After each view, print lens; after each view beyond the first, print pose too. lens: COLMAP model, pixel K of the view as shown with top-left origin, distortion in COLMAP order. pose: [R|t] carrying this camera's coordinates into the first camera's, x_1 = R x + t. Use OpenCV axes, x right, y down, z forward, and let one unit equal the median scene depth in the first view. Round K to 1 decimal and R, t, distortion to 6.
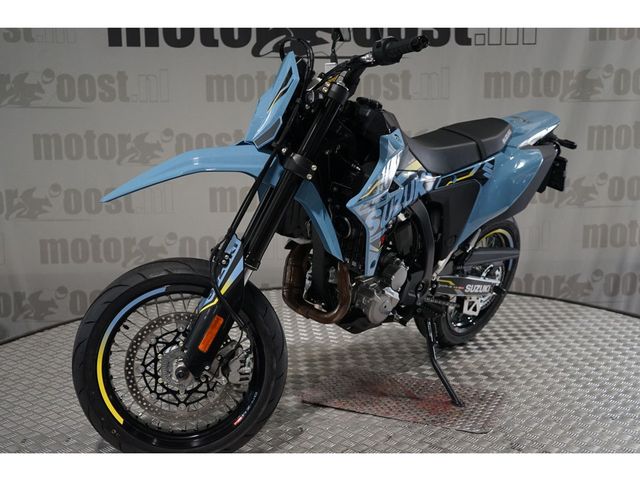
lens RADIAL K [[805.3, 0, 331.7], [0, 805.3, 250.9], [0, 0, 1]] dist [0.025207, 0.000000]
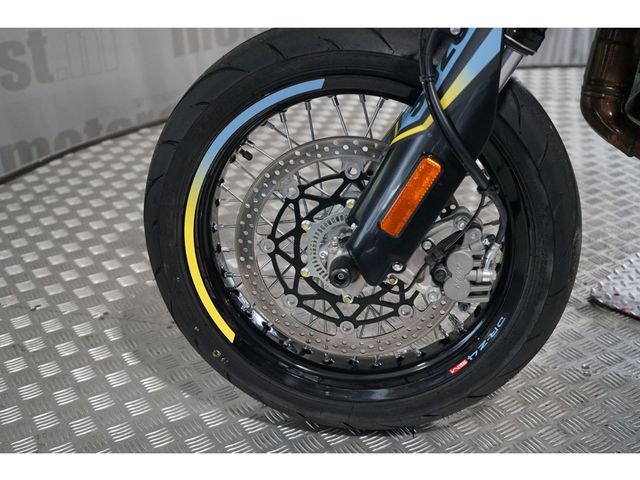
lens RADIAL K [[862.8, 0, 323.8], [0, 862.8, 241.5], [0, 0, 1]] dist [0.023730, 0.000000]
pose [[0.944763, 0.134286, -0.298983, -0.048981], [-0.048760, 0.959649, 0.276942, -0.001457], [0.324108, -0.247066, 0.913188, 0.533152]]
